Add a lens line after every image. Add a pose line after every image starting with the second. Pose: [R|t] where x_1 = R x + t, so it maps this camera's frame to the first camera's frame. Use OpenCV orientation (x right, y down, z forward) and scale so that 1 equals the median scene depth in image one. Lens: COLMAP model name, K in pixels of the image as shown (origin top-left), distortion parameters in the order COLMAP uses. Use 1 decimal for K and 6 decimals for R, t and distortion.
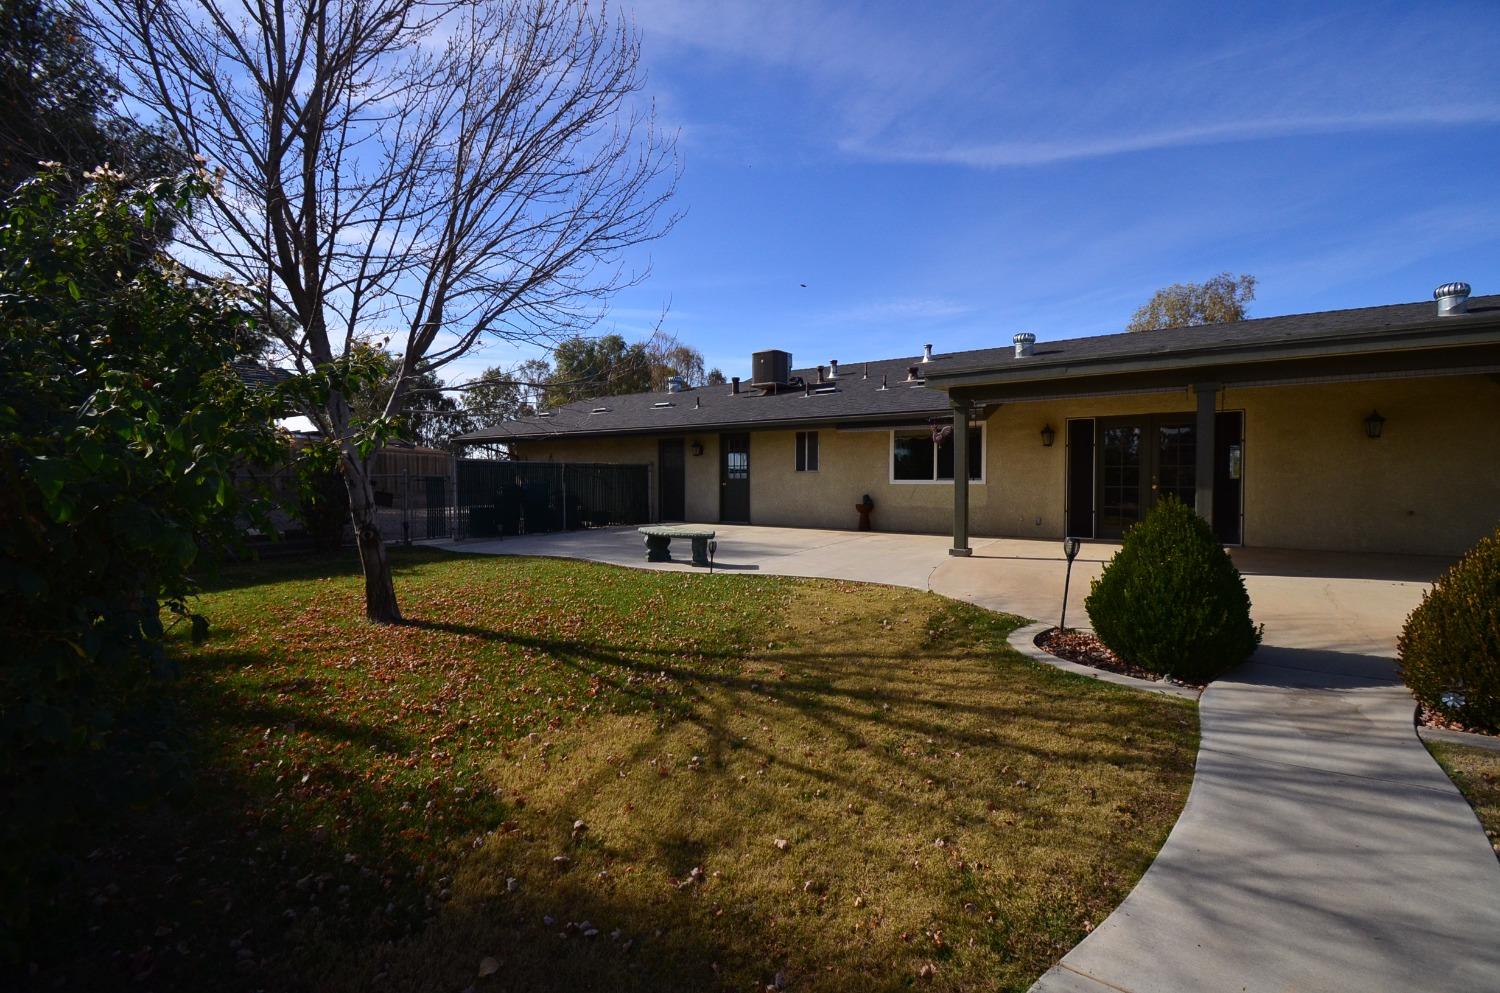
lens RADIAL K [[657.2, 0, 766.4], [0, 657.2, 497.3], [0, 0, 1]] dist [0.021705, -0.025983]
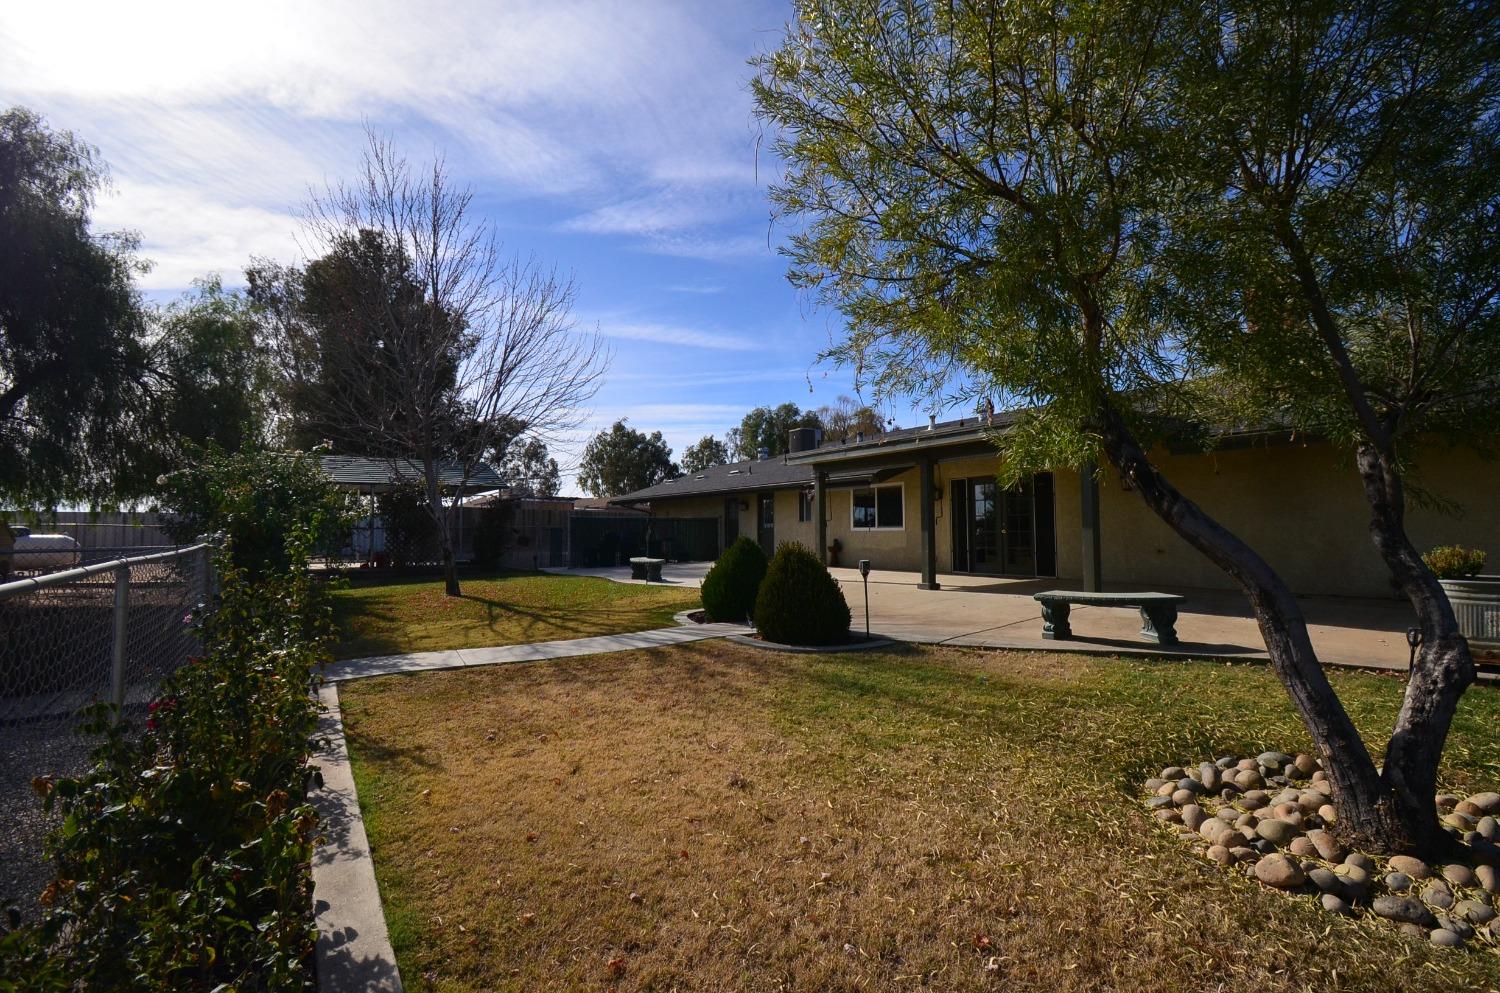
lens RADIAL K [[657.2, 0, 766.4], [0, 657.2, 497.3], [0, 0, 1]] dist [0.021705, -0.025983]
pose [[0.939580, -0.024151, -0.341476, 0.398242], [-0.002742, 0.996945, -0.078053, 0.013592], [0.342318, 0.074274, 0.936644, -0.240356]]
